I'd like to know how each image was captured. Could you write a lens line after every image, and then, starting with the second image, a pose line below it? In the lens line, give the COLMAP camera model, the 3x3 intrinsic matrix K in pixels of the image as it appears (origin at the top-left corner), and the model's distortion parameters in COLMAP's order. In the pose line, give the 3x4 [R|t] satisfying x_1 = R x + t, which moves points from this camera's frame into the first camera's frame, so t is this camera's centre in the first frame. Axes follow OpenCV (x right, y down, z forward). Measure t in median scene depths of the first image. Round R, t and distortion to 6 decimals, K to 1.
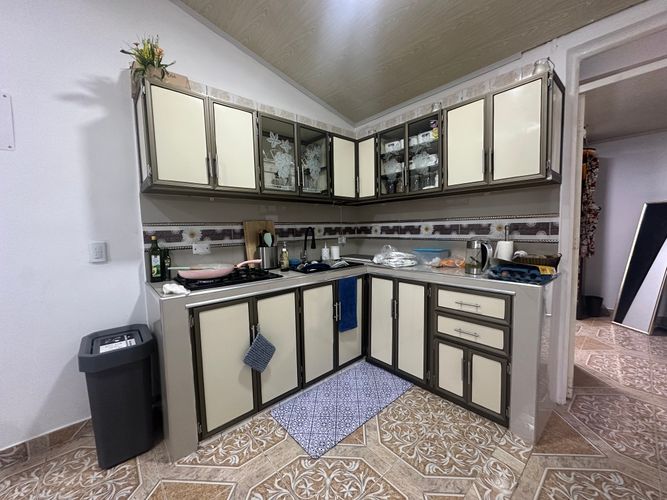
lens RADIAL K [[266.9, 0, 333.5], [0, 266.9, 250.0], [0, 0, 1]] dist [-0.001946, 0.000245]
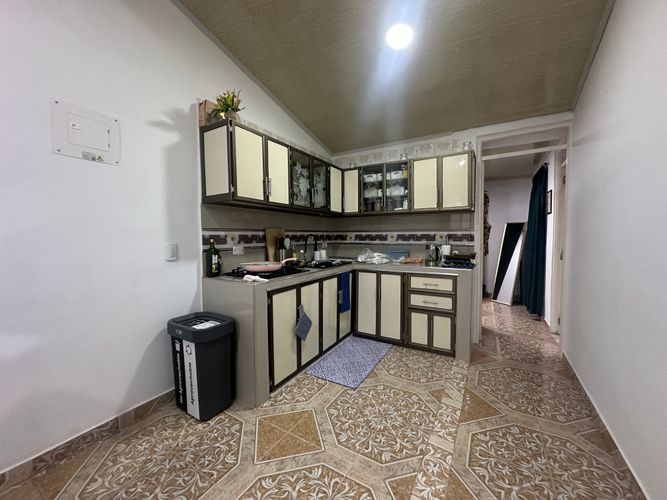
lens RADIAL K [[266.9, 0, 333.5], [0, 266.9, 250.0], [0, 0, 1]] dist [-0.001946, 0.000245]
pose [[0.951278, -0.000089, 0.308336, -0.480800], [0.009659, 0.999518, -0.029511, 0.035882], [-0.308184, 0.031051, 0.950820, -0.305798]]
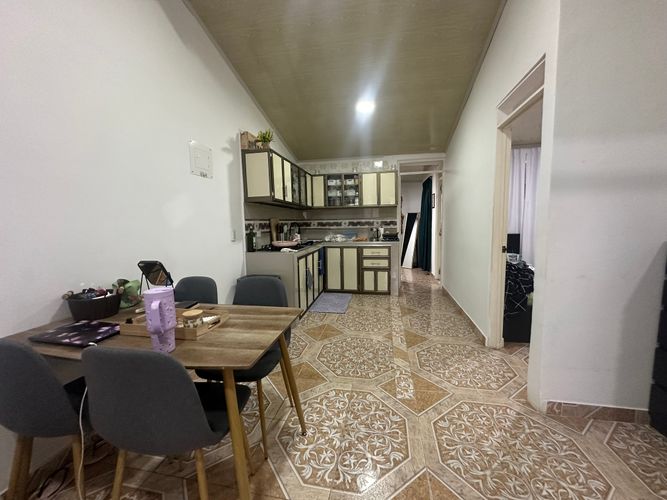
lens RADIAL K [[266.9, 0, 333.5], [0, 266.9, 250.0], [0, 0, 1]] dist [-0.001946, 0.000245]
pose [[0.790601, -0.057027, 0.609671, -1.238194], [0.052573, 0.998299, 0.025203, 0.084319], [-0.610071, 0.012127, 0.792254, -0.708825]]
